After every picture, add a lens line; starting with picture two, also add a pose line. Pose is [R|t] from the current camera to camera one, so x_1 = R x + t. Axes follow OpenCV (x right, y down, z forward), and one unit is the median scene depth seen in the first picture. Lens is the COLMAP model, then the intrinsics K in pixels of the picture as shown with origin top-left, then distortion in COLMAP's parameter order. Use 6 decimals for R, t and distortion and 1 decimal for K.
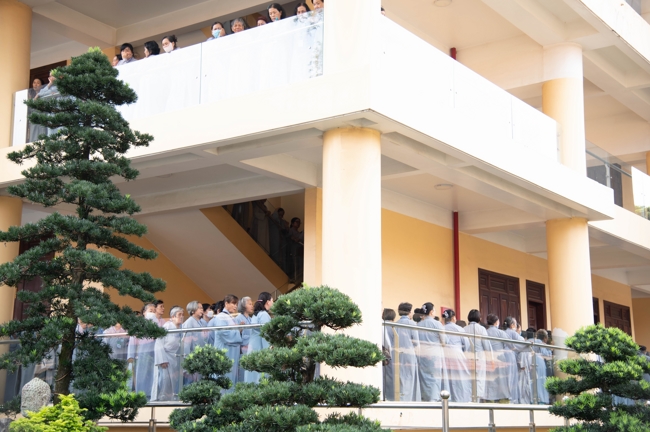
lens RADIAL K [[964.1, 0, 329.8], [0, 964.1, 217.7], [0, 0, 1]] dist [0.247466, 0.000000]
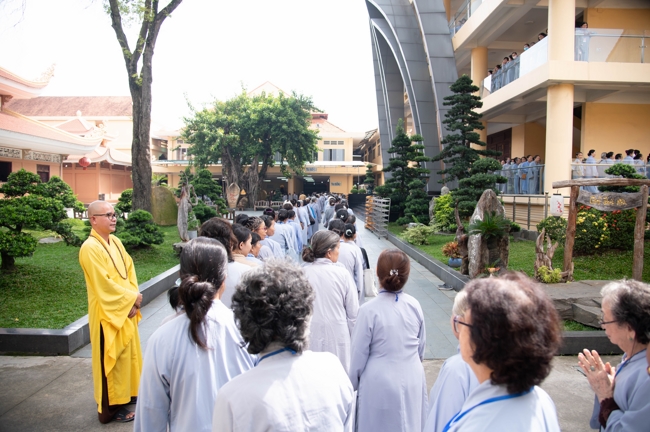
lens RADIAL K [[454.5, 0, 321.7], [0, 454.5, 216.1], [0, 0, 1]] dist [-0.113236, 0.063153]
pose [[0.597806, 0.035516, -0.800854, 0.587082], [0.151362, 0.976048, 0.156271, -0.033926], [0.787222, -0.214638, 0.578111, -0.182342]]
